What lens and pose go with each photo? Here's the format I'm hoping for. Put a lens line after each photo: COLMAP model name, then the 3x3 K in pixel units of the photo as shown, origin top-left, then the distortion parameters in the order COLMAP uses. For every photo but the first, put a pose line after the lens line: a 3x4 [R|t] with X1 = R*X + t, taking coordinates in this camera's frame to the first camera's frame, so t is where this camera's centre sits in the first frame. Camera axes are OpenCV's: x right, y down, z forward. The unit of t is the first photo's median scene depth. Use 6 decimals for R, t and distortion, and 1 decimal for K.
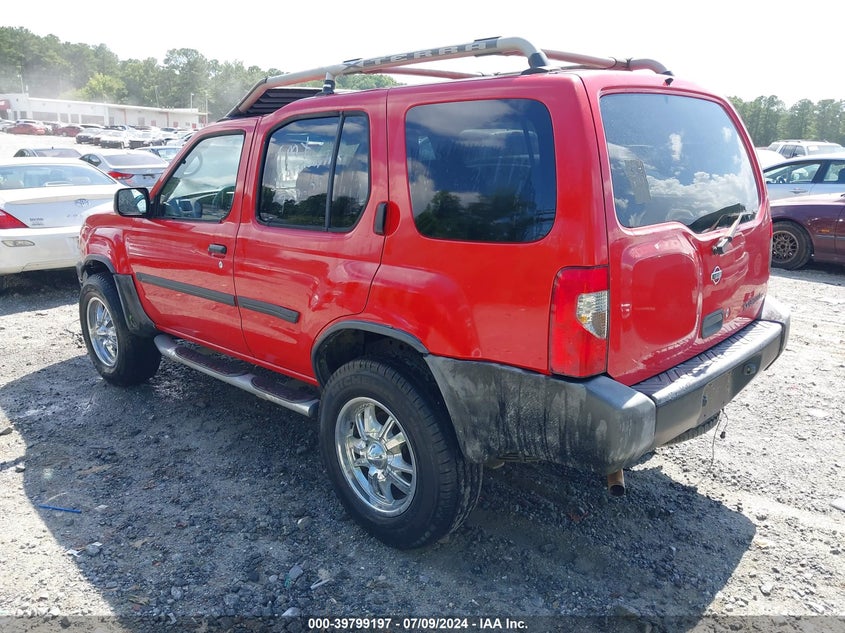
lens RADIAL K [[669.5, 0, 422.5], [0, 669.5, 316.5], [0, 0, 1]] dist [0.001193, -0.000213]
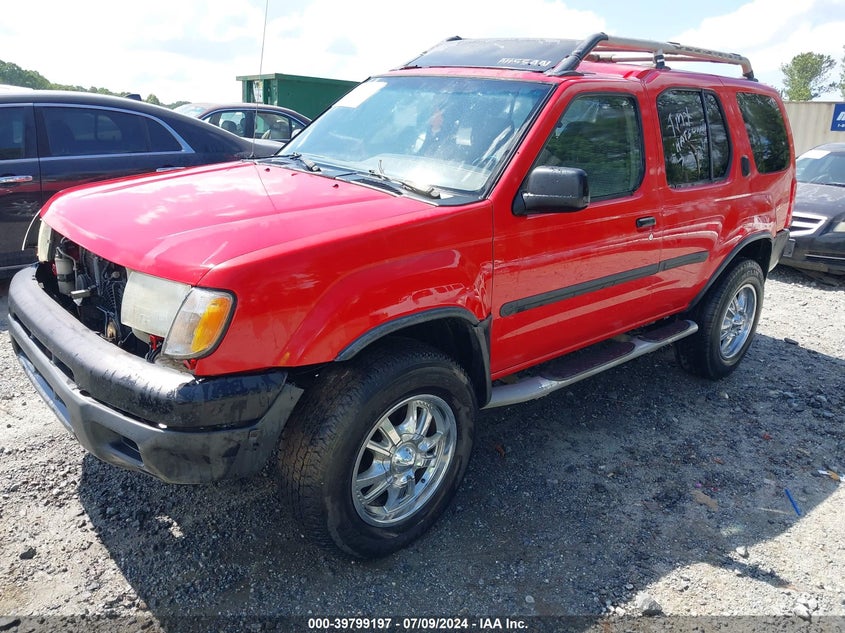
lens RADIAL K [[669.5, 0, 422.5], [0, 669.5, 316.5], [0, 0, 1]] dist [0.001193, -0.000213]
pose [[0.054077, -0.281733, 0.957968, -1.321018], [0.221888, 0.938776, 0.263563, -0.305805], [-0.973571, 0.198309, 0.113279, 1.268980]]
